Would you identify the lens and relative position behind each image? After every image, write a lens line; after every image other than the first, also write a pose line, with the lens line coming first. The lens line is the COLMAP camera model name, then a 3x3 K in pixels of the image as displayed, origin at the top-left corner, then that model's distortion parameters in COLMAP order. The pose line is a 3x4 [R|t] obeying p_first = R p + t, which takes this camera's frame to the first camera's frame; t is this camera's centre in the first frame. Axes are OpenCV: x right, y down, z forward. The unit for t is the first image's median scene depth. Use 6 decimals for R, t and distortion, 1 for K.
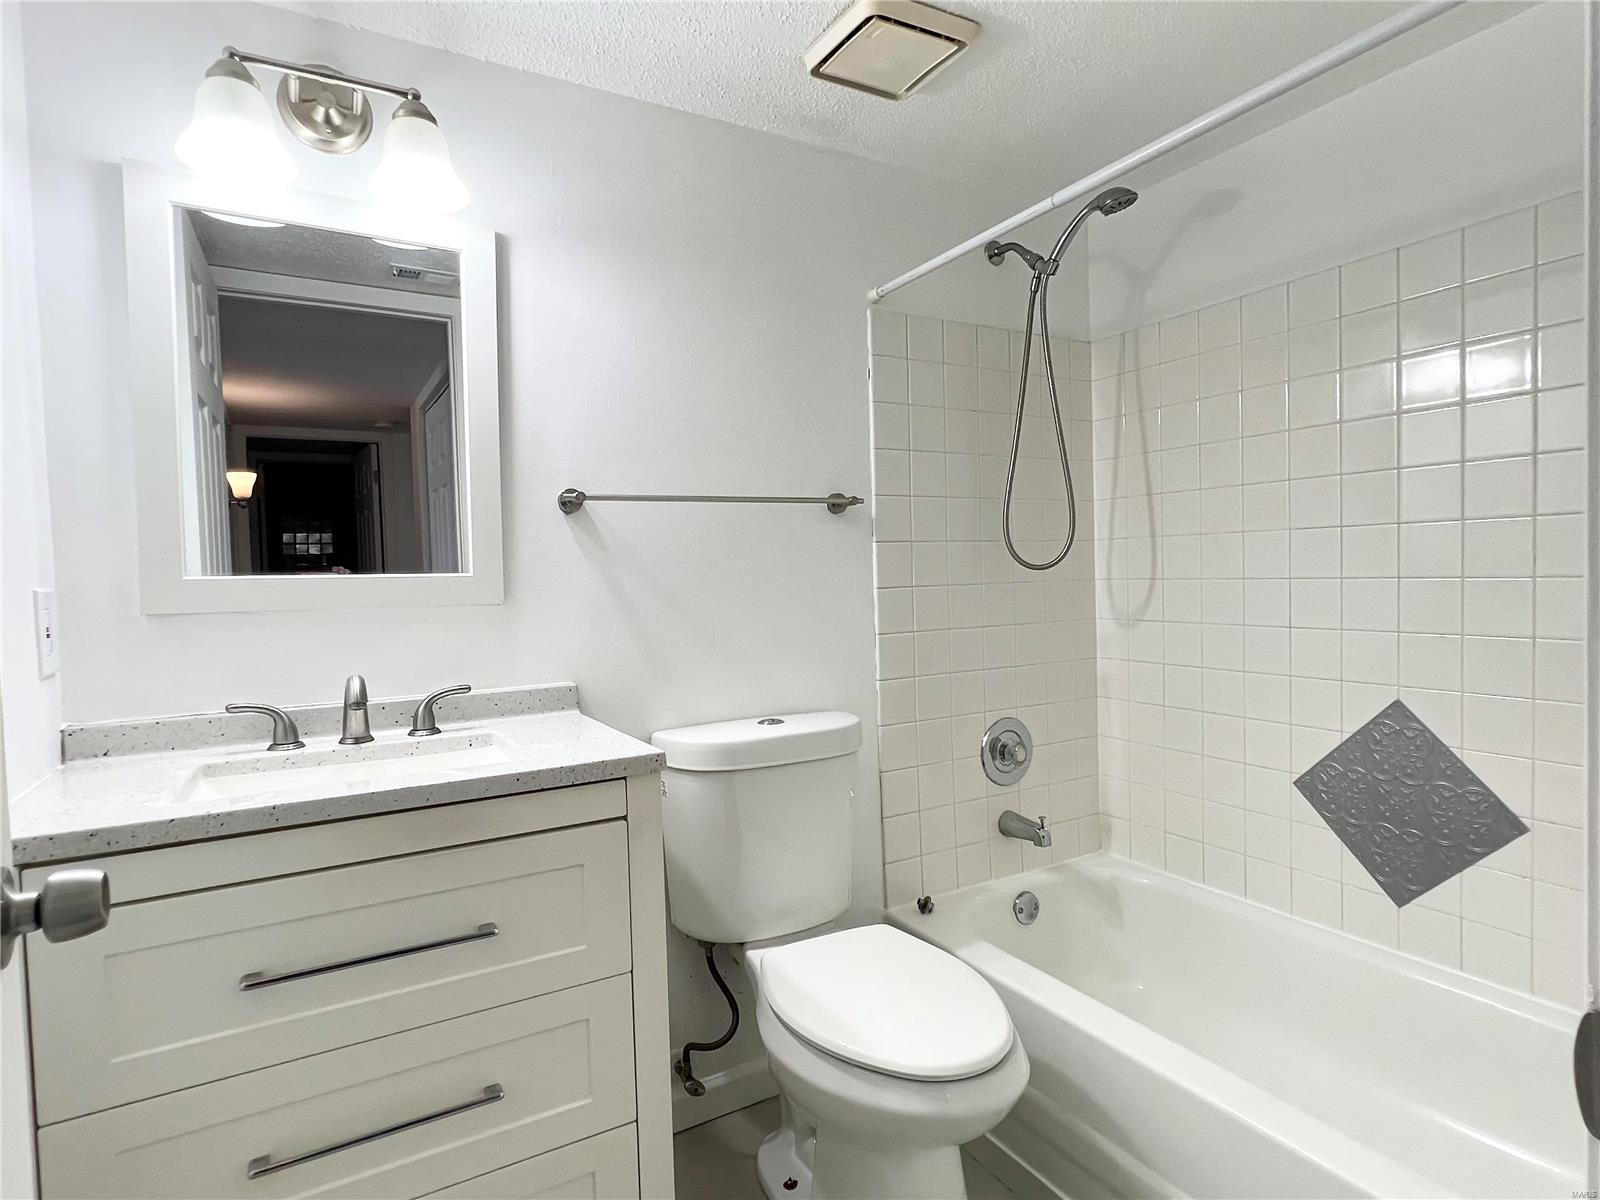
lens RADIAL K [[854.7, 0, 808.0], [0, 854.7, 606.4], [0, 0, 1]] dist [0.013252, 0.005477]
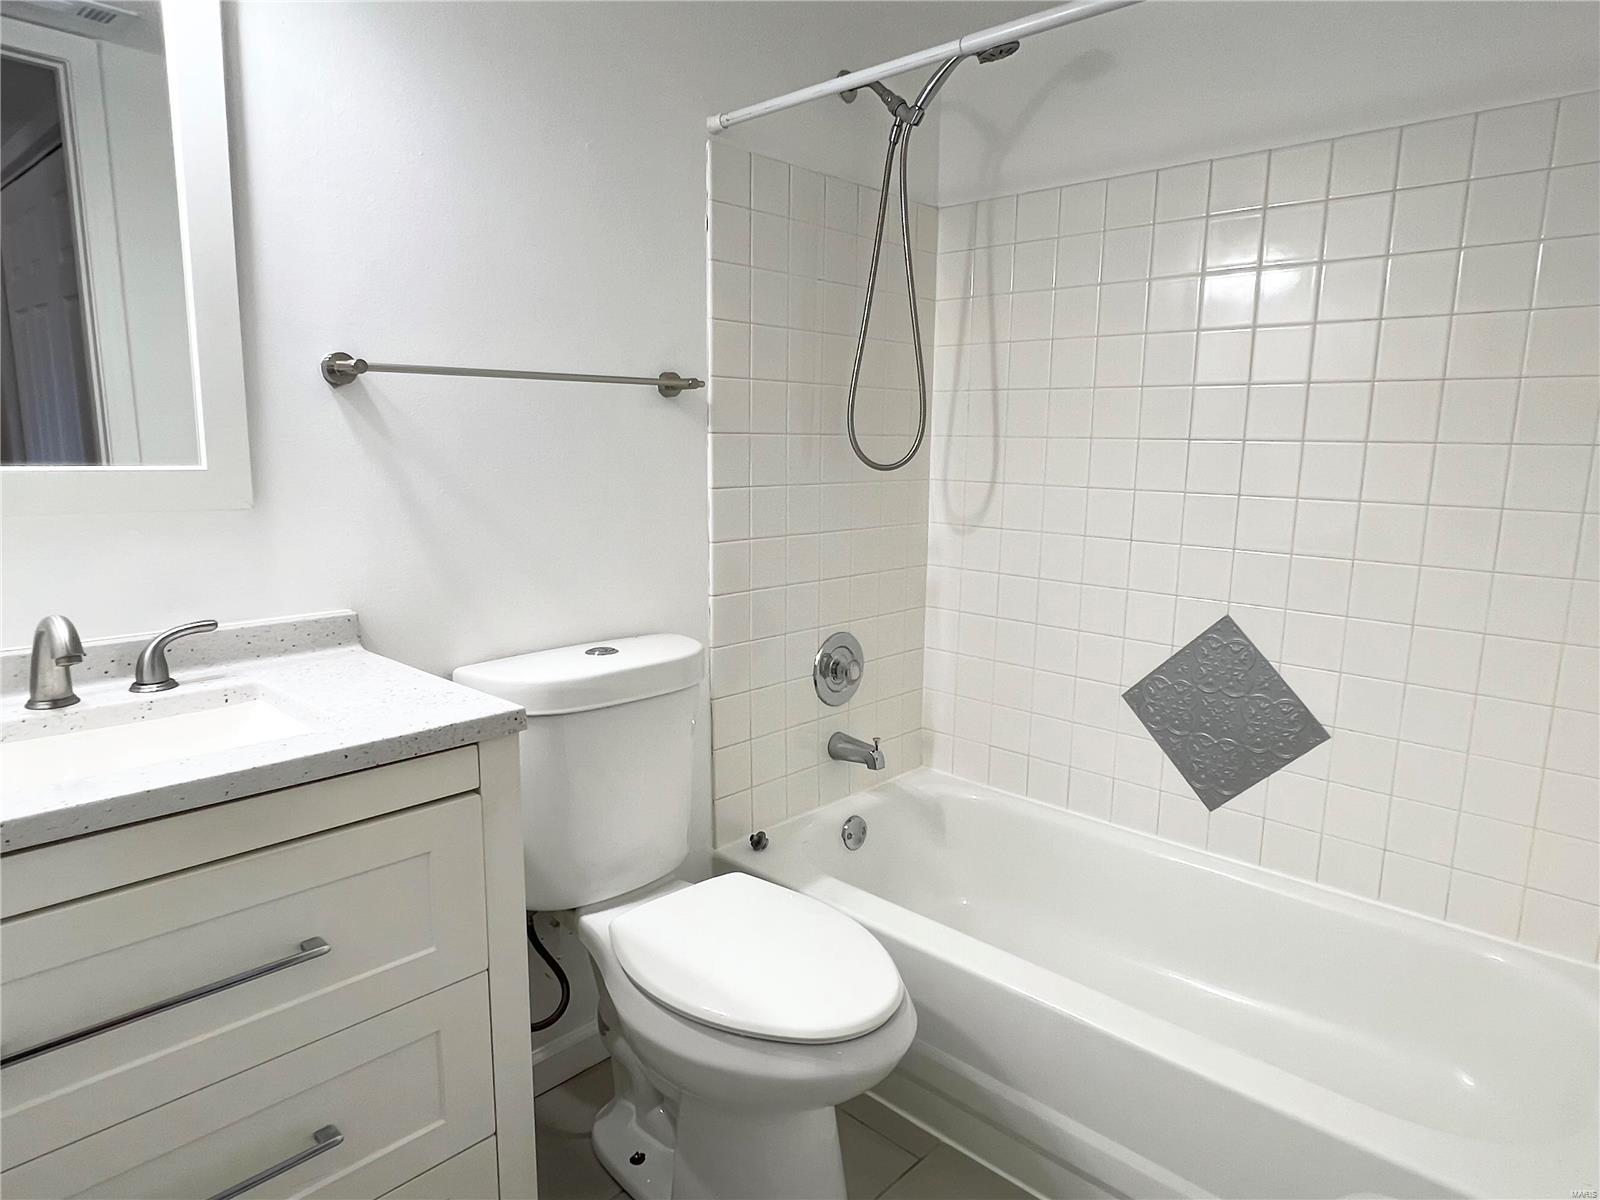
lens RADIAL K [[973.0, 0, 800.7], [0, 973.0, 606.5], [0, 0, 1]] dist [0.014619, -0.003646]
pose [[0.958443, -0.009980, 0.285109, -0.121798], [-0.027895, 0.991320, 0.128475, -0.034217], [-0.283917, -0.131089, 0.949846, 0.044048]]
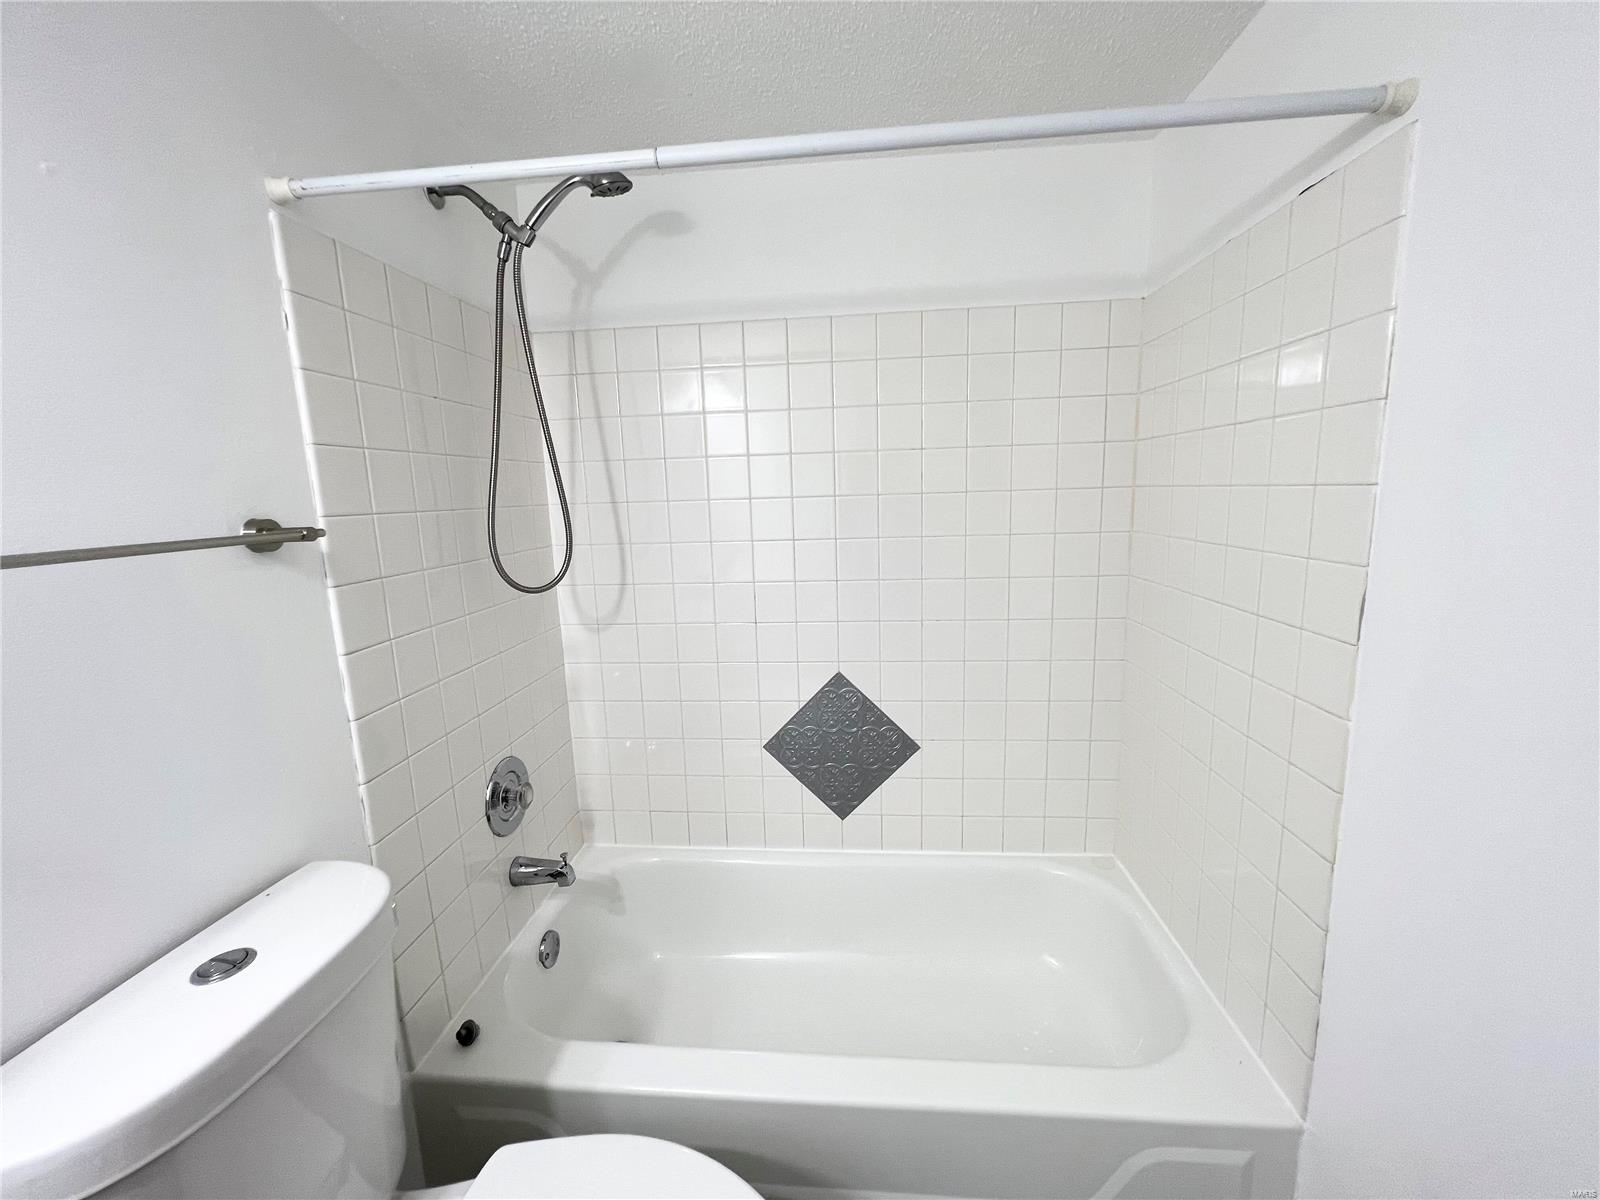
lens RADIAL K [[639.9, 0, 793.1], [0, 639.9, 598.1], [0, 0, 1]] dist [-0.001395, 0.001287]
pose [[0.583128, -0.126930, 0.802403, -0.122375], [0.049618, 0.991439, 0.120775, -0.119030], [-0.810864, -0.030614, 0.584434, 0.457179]]
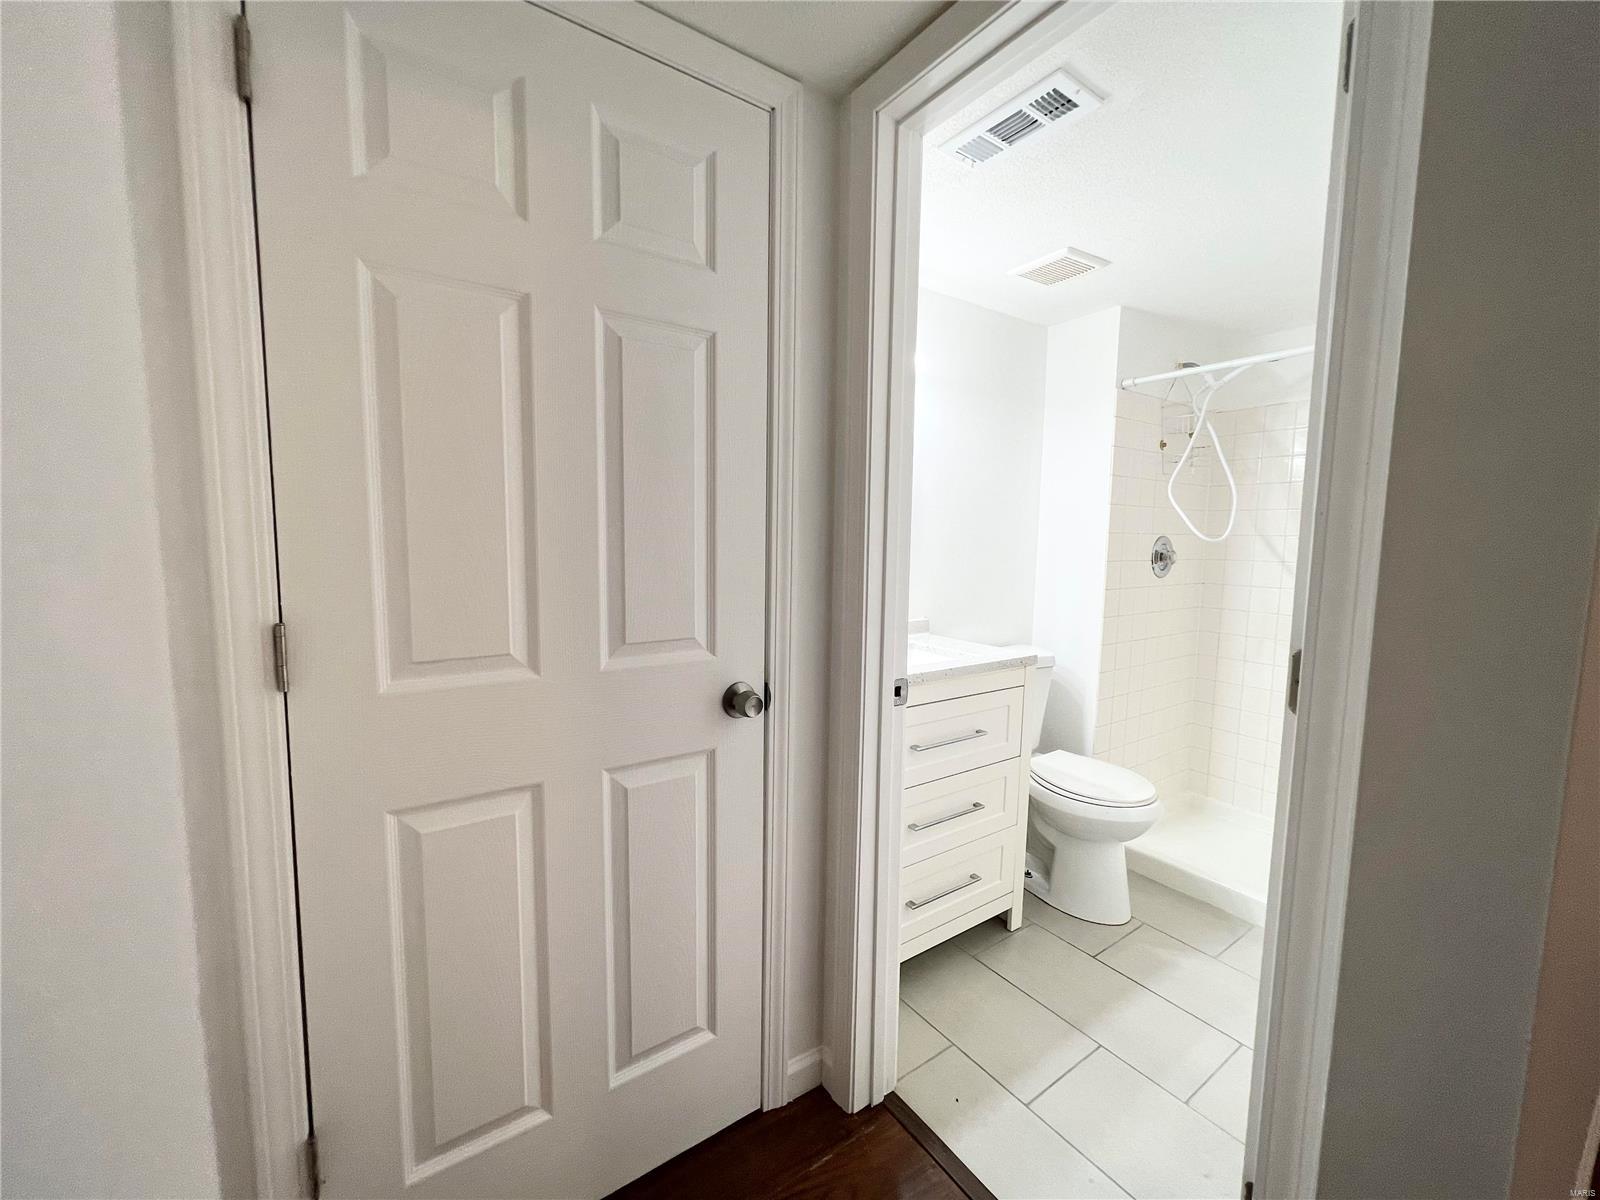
lens RADIAL K [[639.9, 0, 797.1], [0, 639.9, 595.7], [0, 0, 1]] dist [-0.001395, 0.001287]
pose [[0.995389, 0.042098, 0.086193, -0.606984], [-0.047170, 0.997221, 0.057673, -0.026608], [-0.083525, -0.061472, 0.994608, -0.344536]]
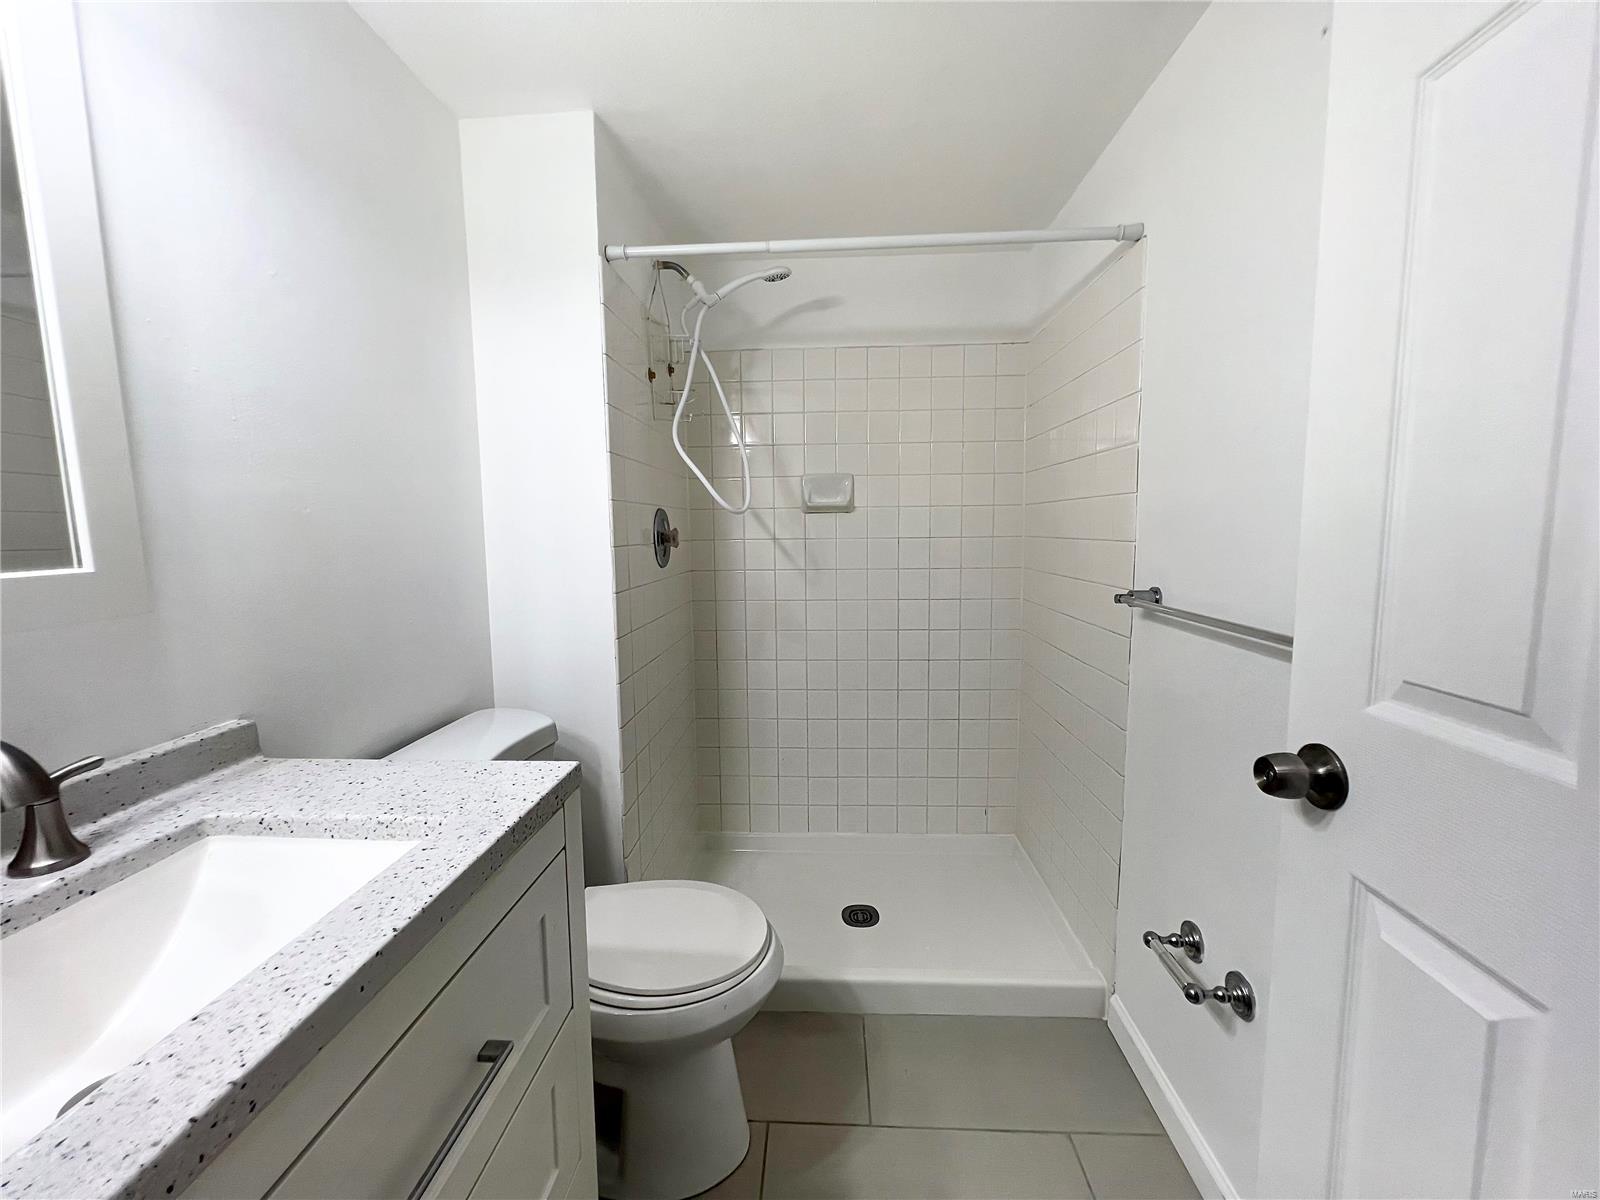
lens RADIAL K [[638.3, 0, 794.7], [0, 638.3, 596.7], [0, 0, 1]] dist [-0.002717, 0.000536]
pose [[0.544966, -0.059370, 0.836354, -0.409675], [0.020927, 0.998142, 0.057219, -0.030192], [-0.838197, -0.013680, 0.545196, 0.289910]]
